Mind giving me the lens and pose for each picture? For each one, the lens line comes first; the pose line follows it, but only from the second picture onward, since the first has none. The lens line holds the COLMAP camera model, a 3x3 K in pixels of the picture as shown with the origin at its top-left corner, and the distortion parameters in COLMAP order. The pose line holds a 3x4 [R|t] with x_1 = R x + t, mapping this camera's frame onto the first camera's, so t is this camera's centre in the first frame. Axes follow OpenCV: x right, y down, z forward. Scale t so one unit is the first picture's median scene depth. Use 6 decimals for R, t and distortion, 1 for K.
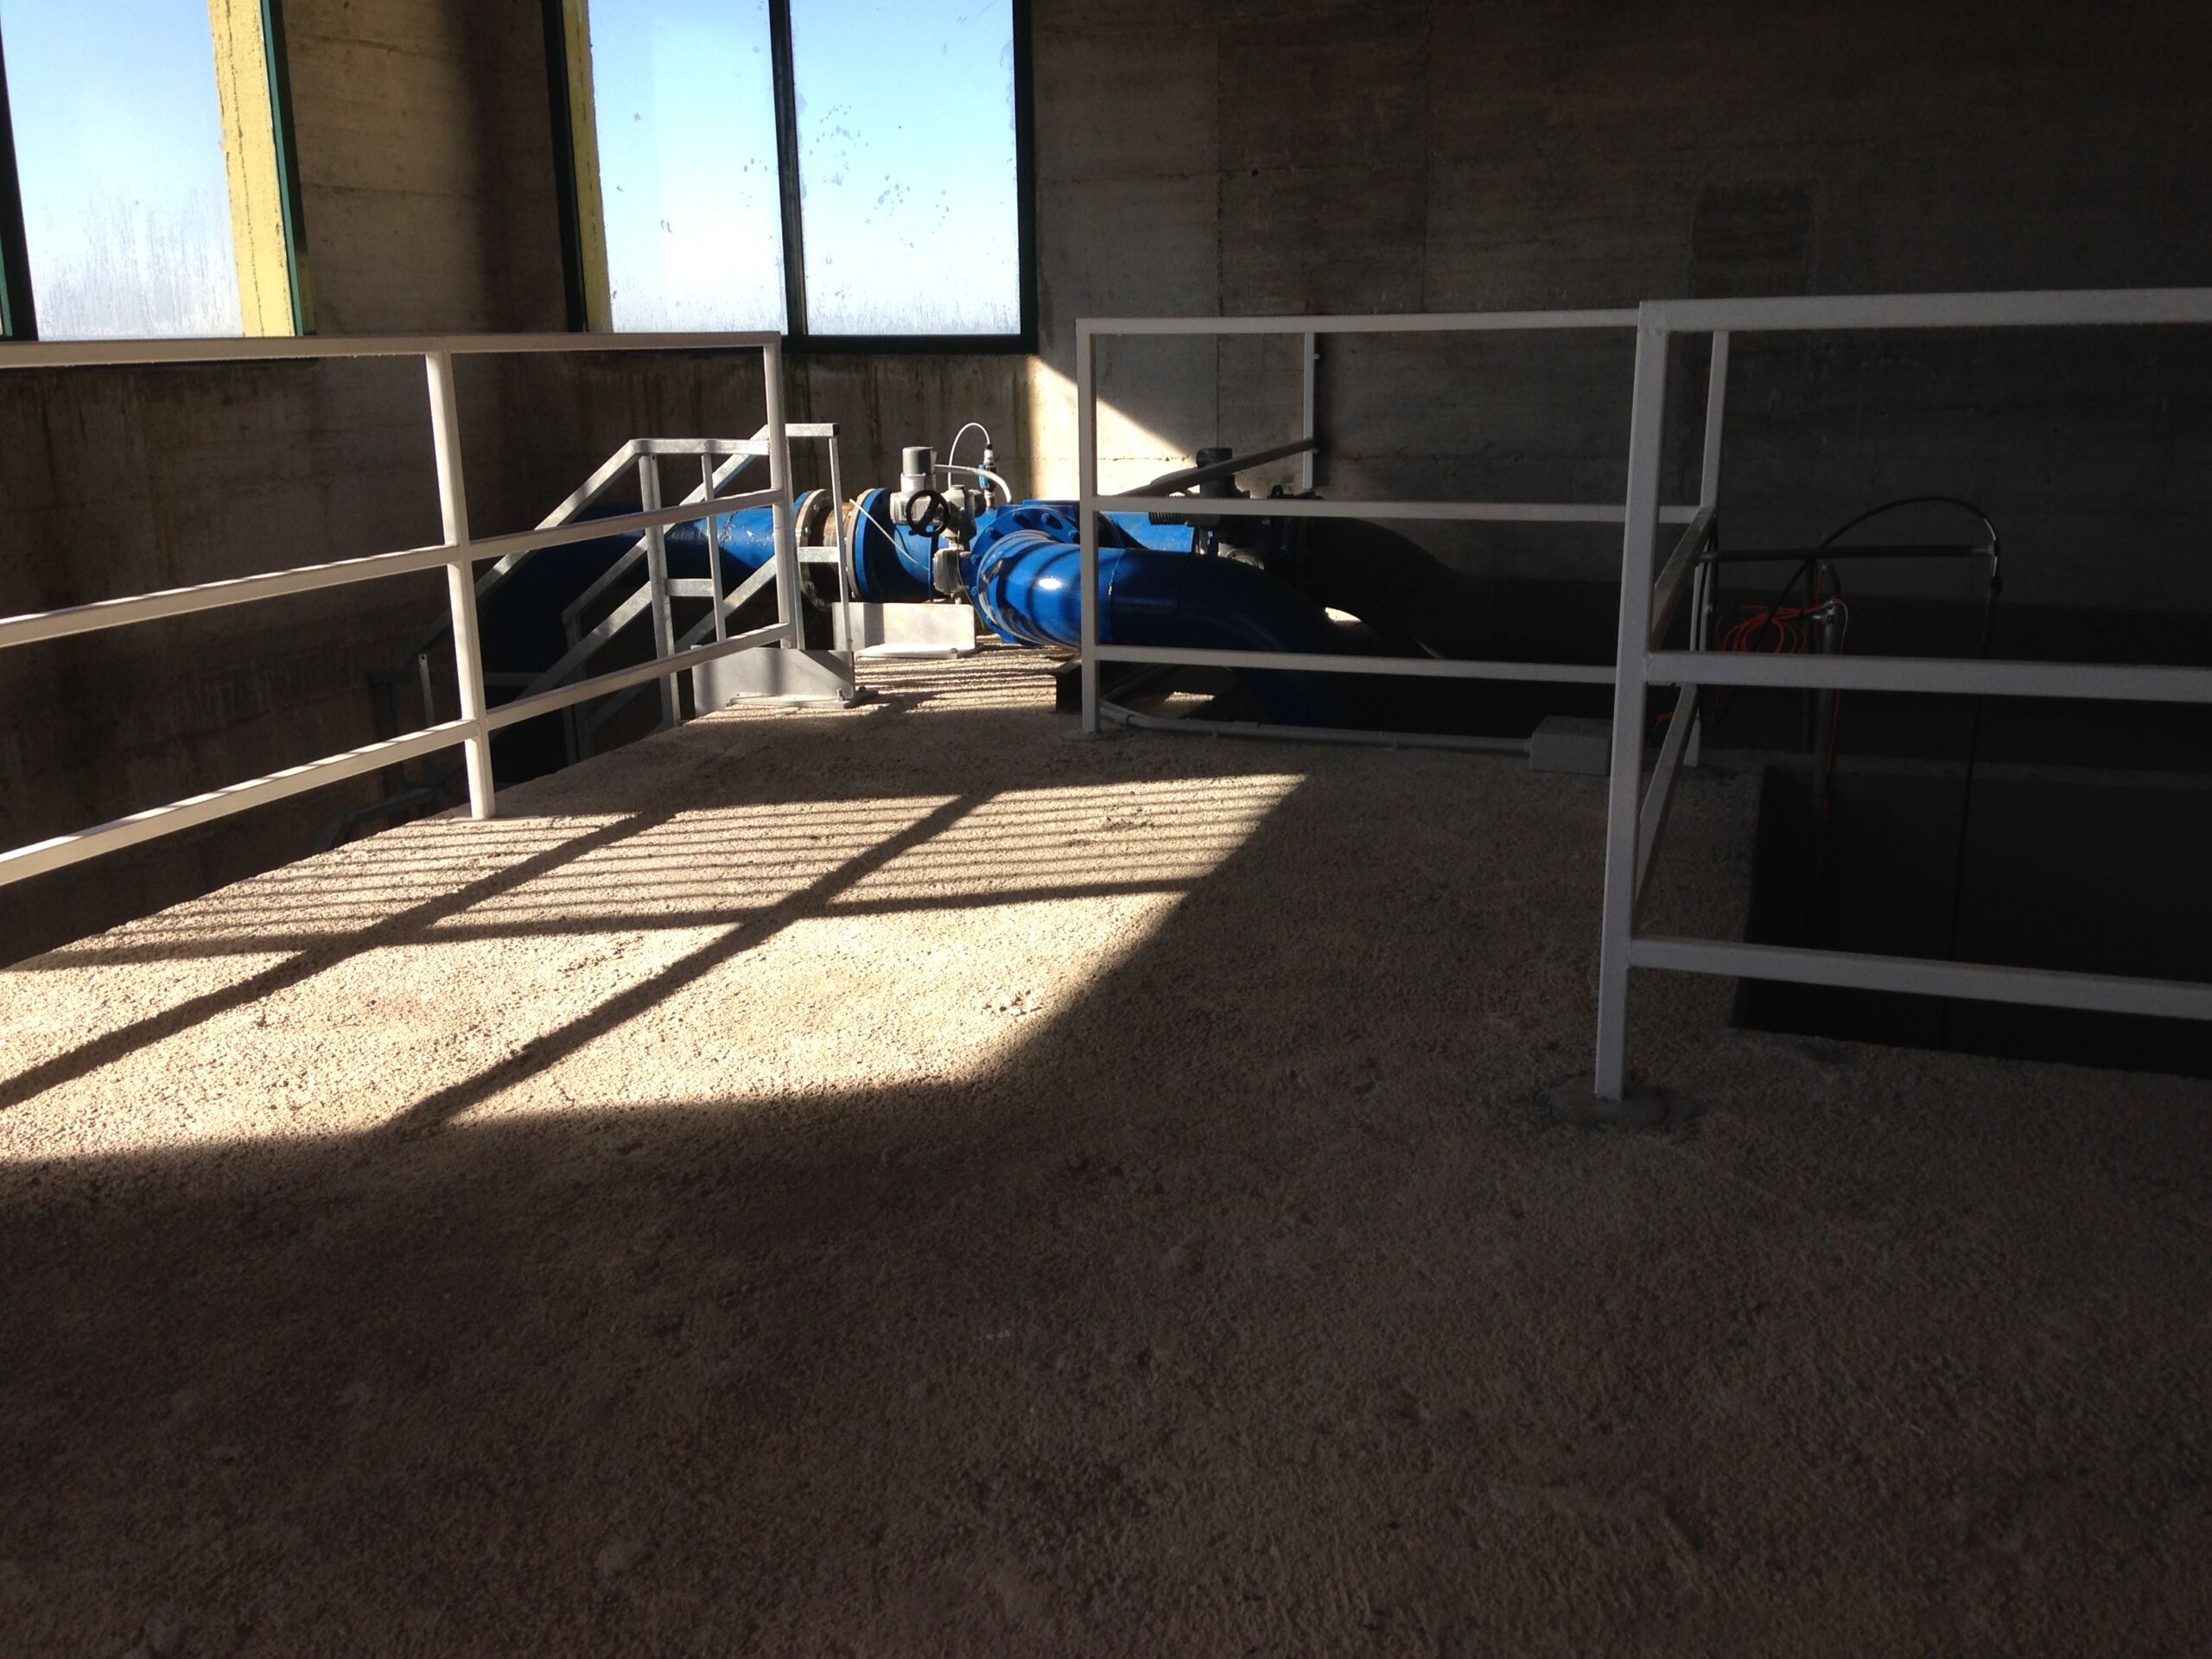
lens RADIAL K [[1994.5, 0, 1099.2], [0, 1994.5, 835.7], [0, 0, 1]] dist [0.201314, -0.298533]
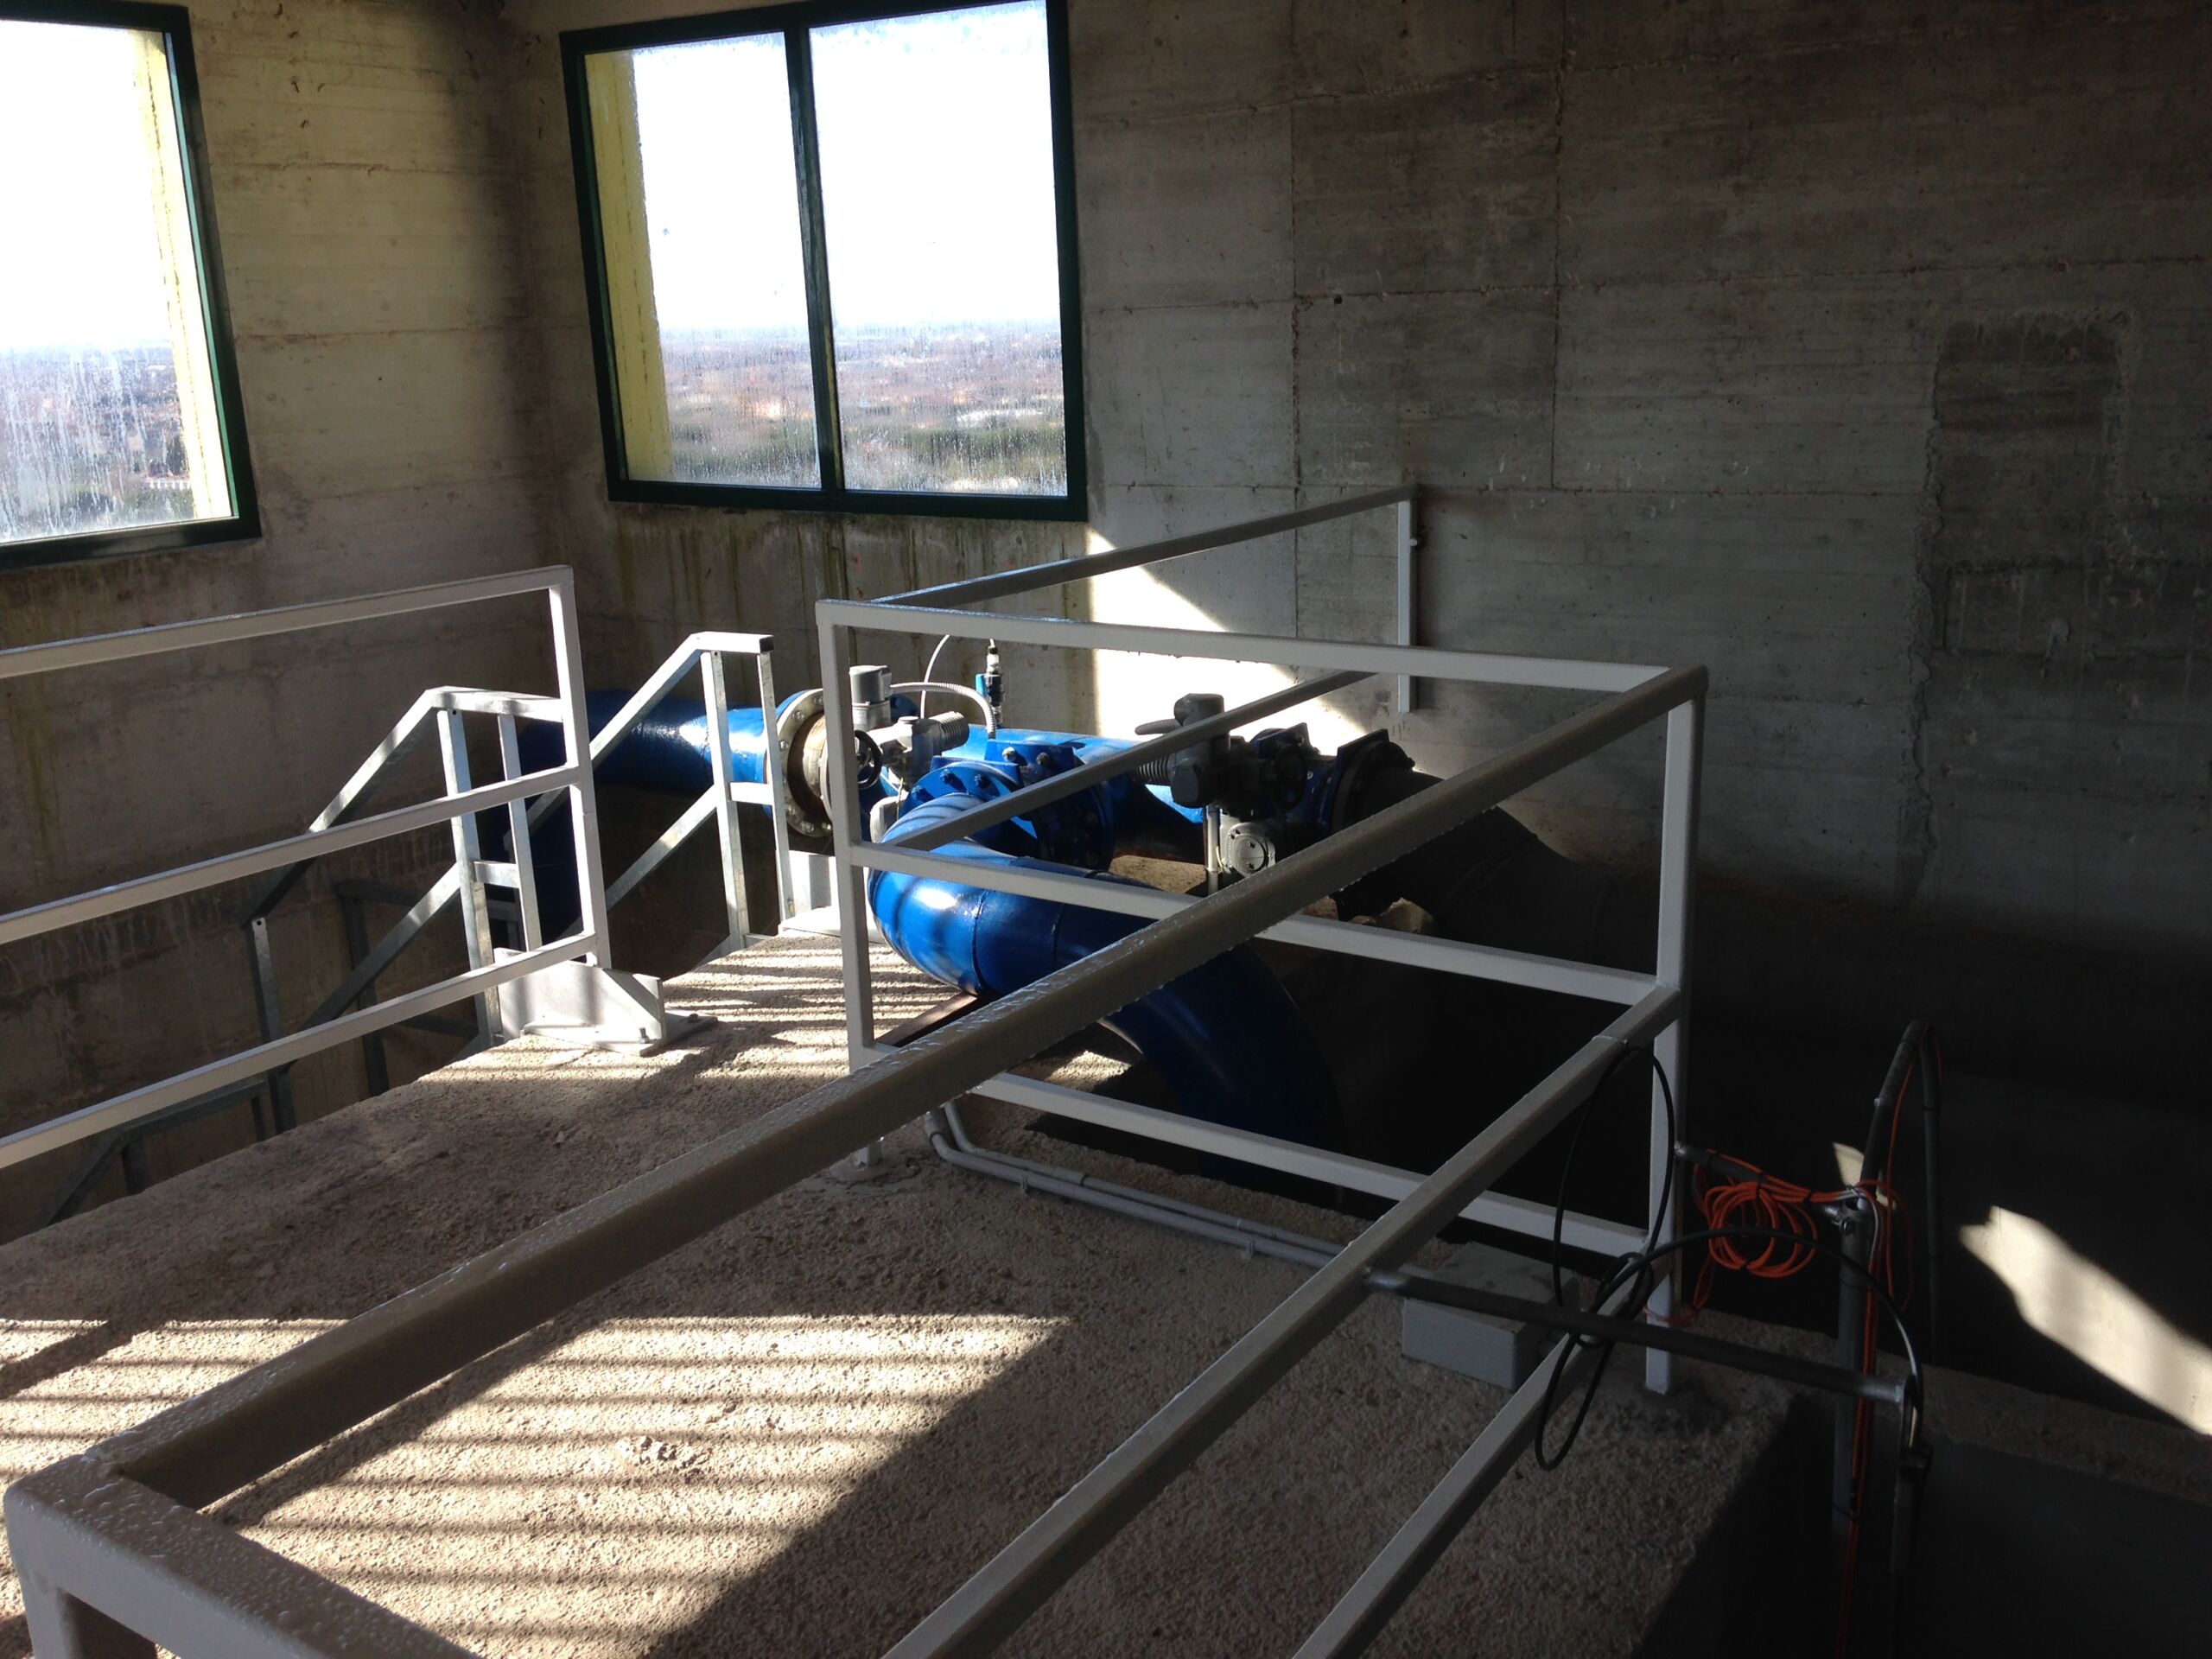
lens RADIAL K [[1987.2, 0, 1111.7], [0, 1987.2, 827.8], [0, 0, 1]] dist [0.210166, -0.296577]
pose [[0.967262, 0.044453, -0.249855, 0.191704], [-0.041297, 0.998987, 0.017862, -0.142183], [0.250396, -0.006959, 0.968118, 0.257842]]
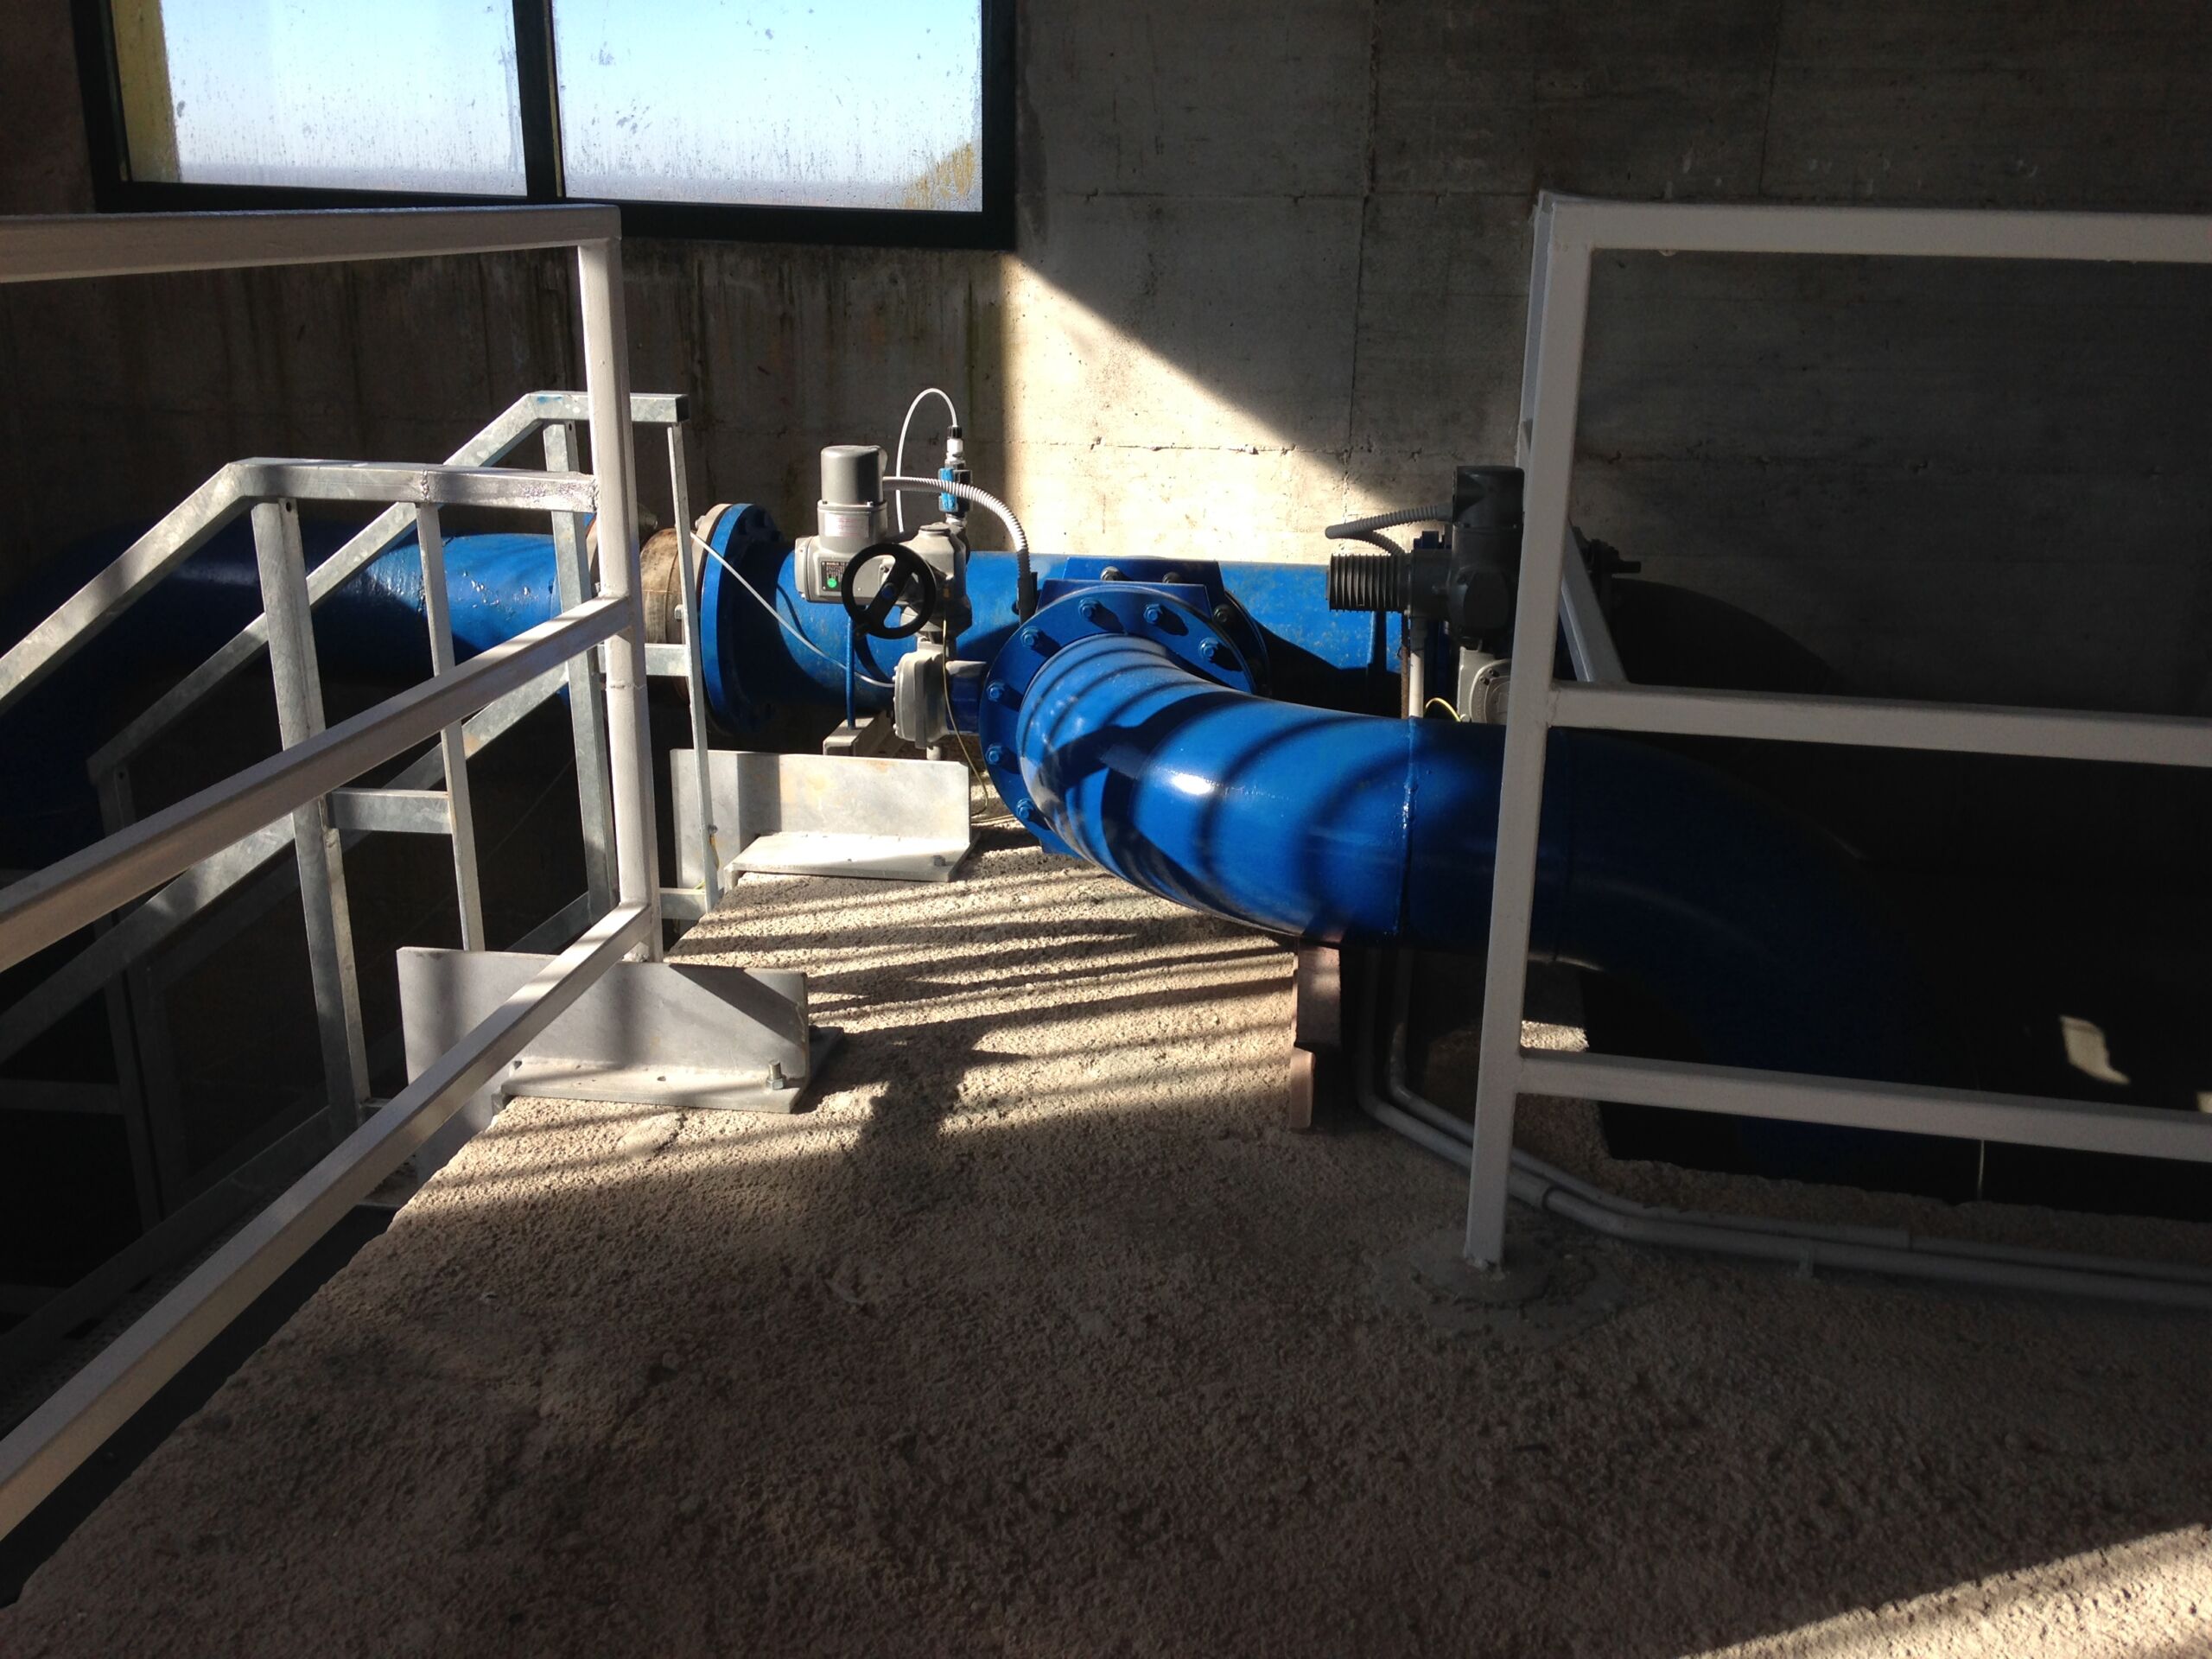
lens RADIAL K [[1994.5, 0, 1099.2], [0, 1994.5, 835.7], [0, 0, 1]] dist [0.201314, -0.298533]
pose [[0.984971, -0.021757, 0.171345, -0.112172], [0.010718, 0.997822, 0.065089, -0.124065], [-0.172388, -0.062274, 0.983059, 0.476985]]
